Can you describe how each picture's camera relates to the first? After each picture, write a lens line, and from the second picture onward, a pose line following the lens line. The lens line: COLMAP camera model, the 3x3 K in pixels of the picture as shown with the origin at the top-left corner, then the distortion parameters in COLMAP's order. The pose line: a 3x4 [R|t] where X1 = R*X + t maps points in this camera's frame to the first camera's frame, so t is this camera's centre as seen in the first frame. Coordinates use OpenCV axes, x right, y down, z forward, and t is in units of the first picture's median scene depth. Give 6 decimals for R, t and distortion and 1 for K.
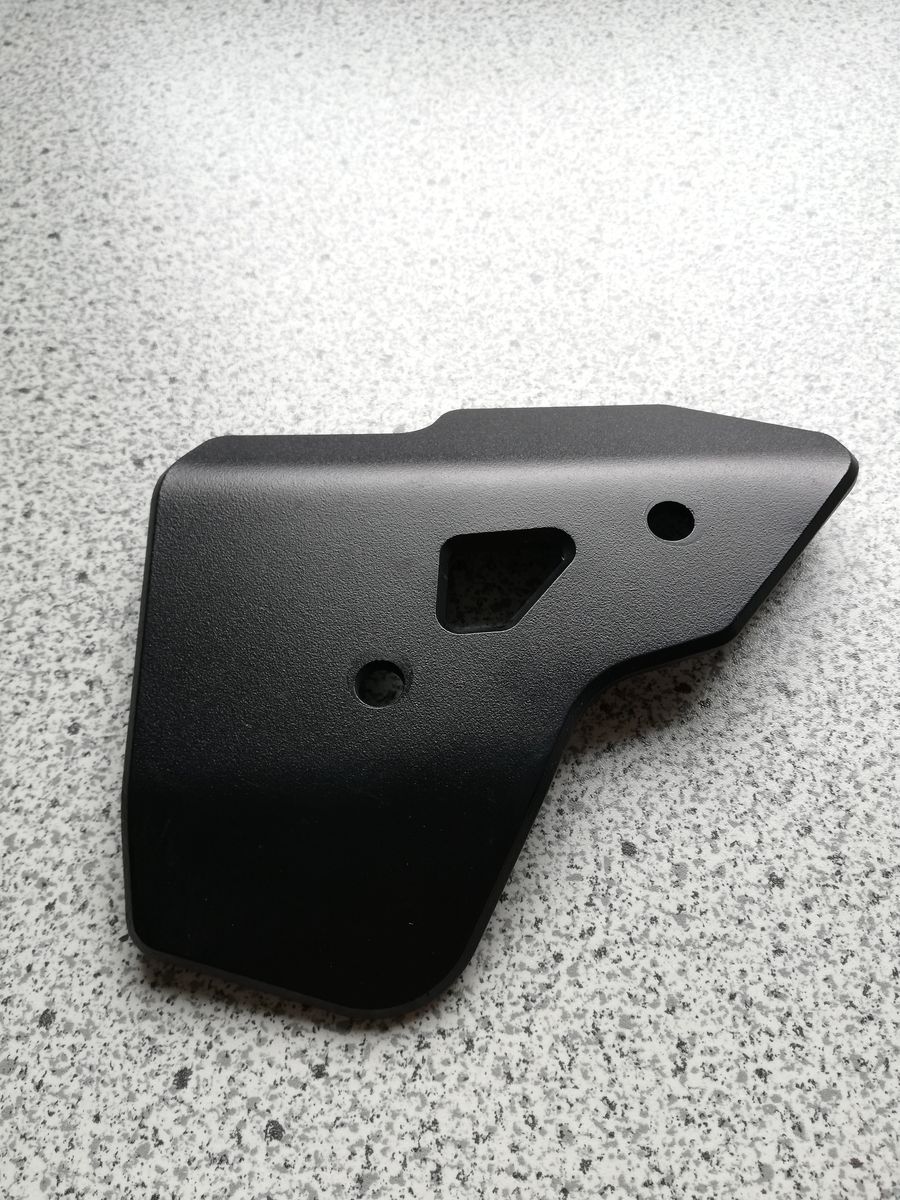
lens RADIAL K [[907.7, 0, 452.6], [0, 907.7, 605.5], [0, 0, 1]] dist [0.026883, -0.055588]
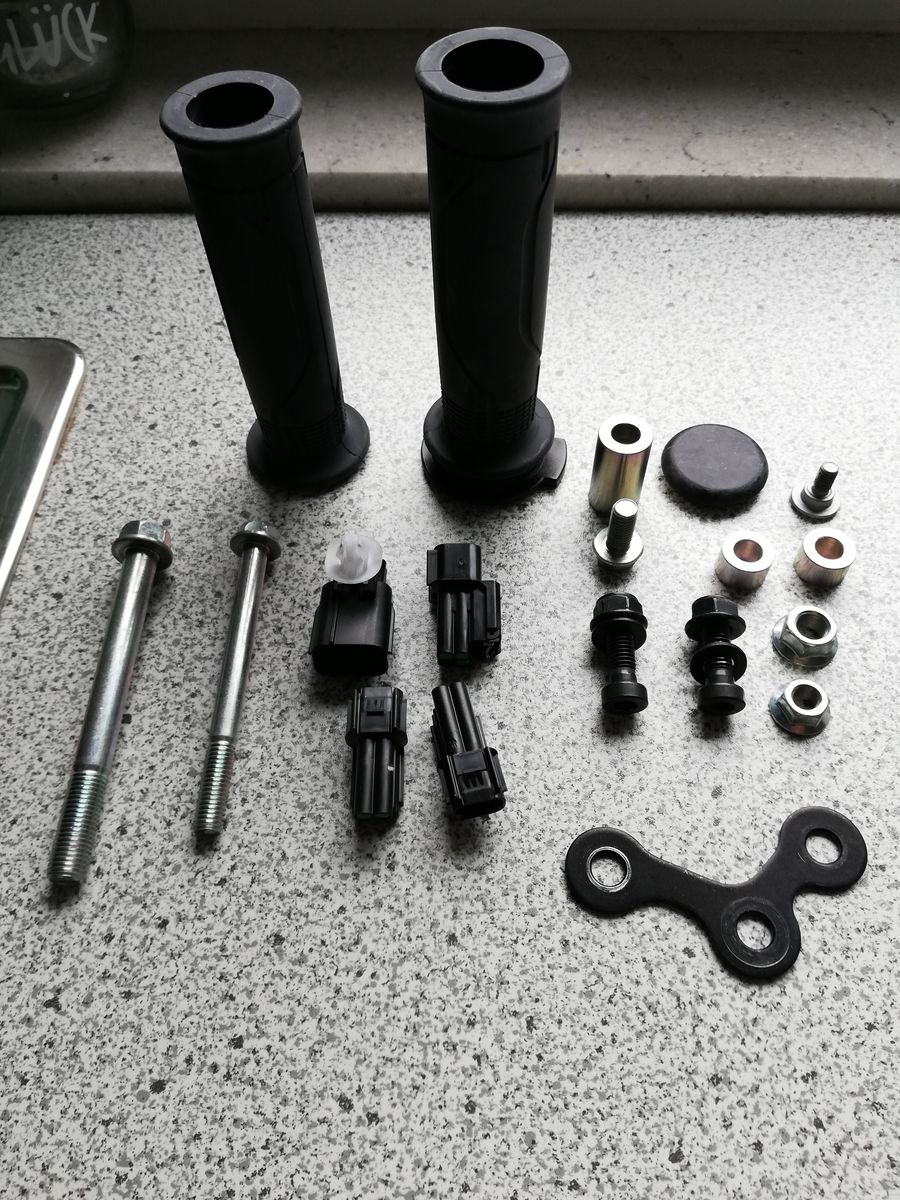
lens RADIAL K [[907.7, 0, 453.7], [0, 907.7, 598.9], [0, 0, 1]] dist [0.026883, -0.055588]
pose [[0.999033, 0.040751, -0.016513, -0.365036], [-0.041803, 0.996716, -0.069351, -0.333869], [0.013633, 0.069974, 0.997456, -0.125792]]
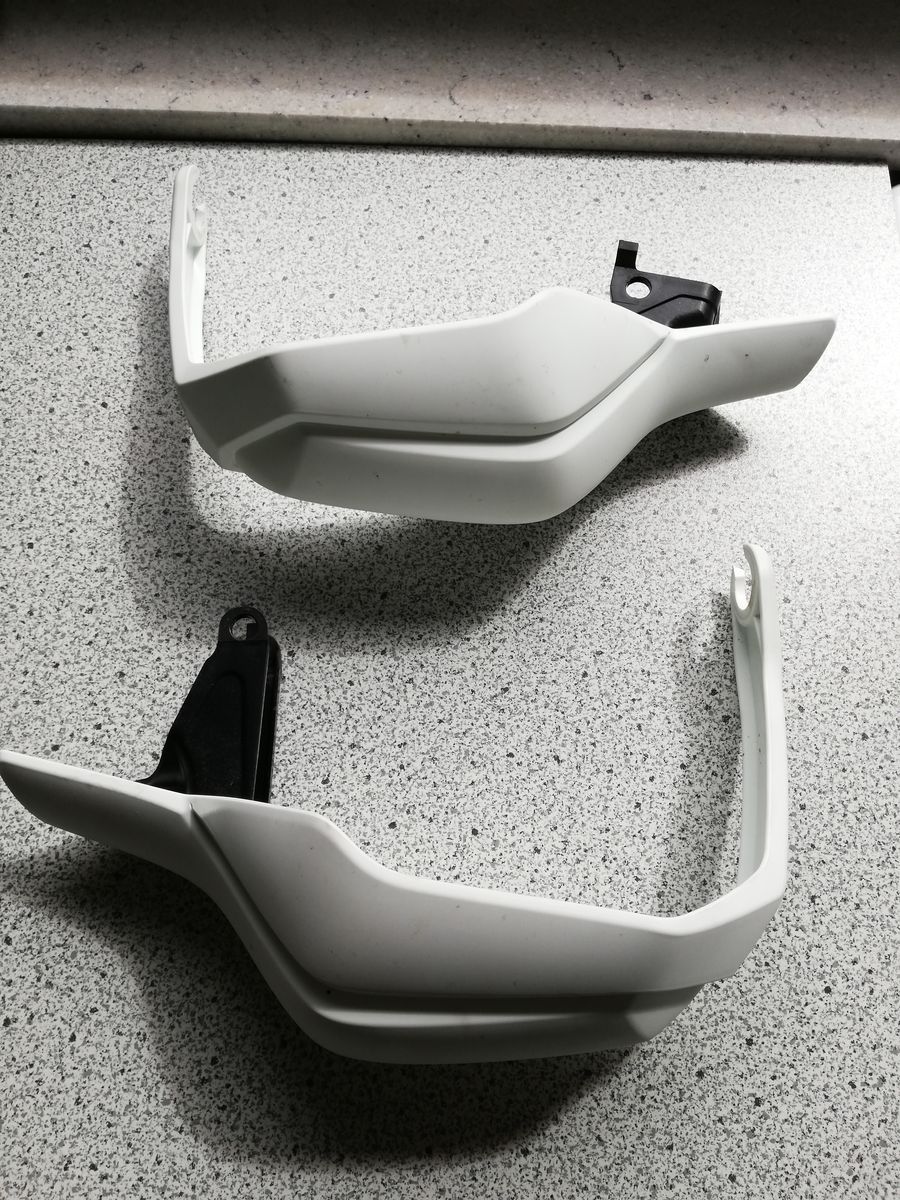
lens RADIAL K [[907.7, 0, 444.8], [0, 907.7, 591.5], [0, 0, 1]] dist [0.026883, -0.055588]
pose [[0.998421, 0.055577, 0.008218, 0.051138], [-0.056161, 0.983427, 0.172387, -0.524793], [0.001499, -0.172576, 0.984995, -0.831476]]
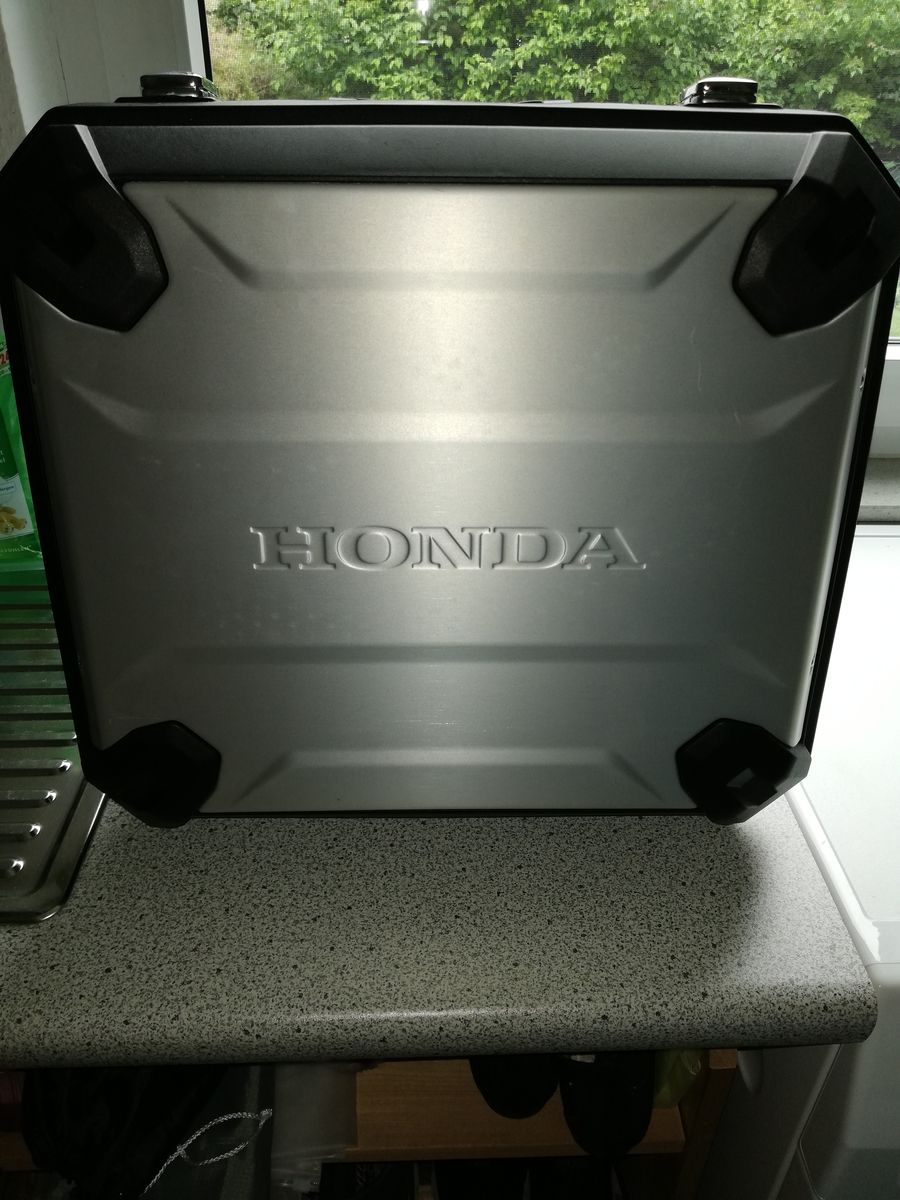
lens RADIAL K [[907.7, 0, 444.2], [0, 907.7, 583.1], [0, 0, 1]] dist [0.026883, -0.055588]
pose [[0.999180, 0.026440, 0.030679, -0.067595], [-0.008740, 0.880414, -0.474126, 1.159470], [-0.039547, 0.473469, 0.879922, -2.155742]]
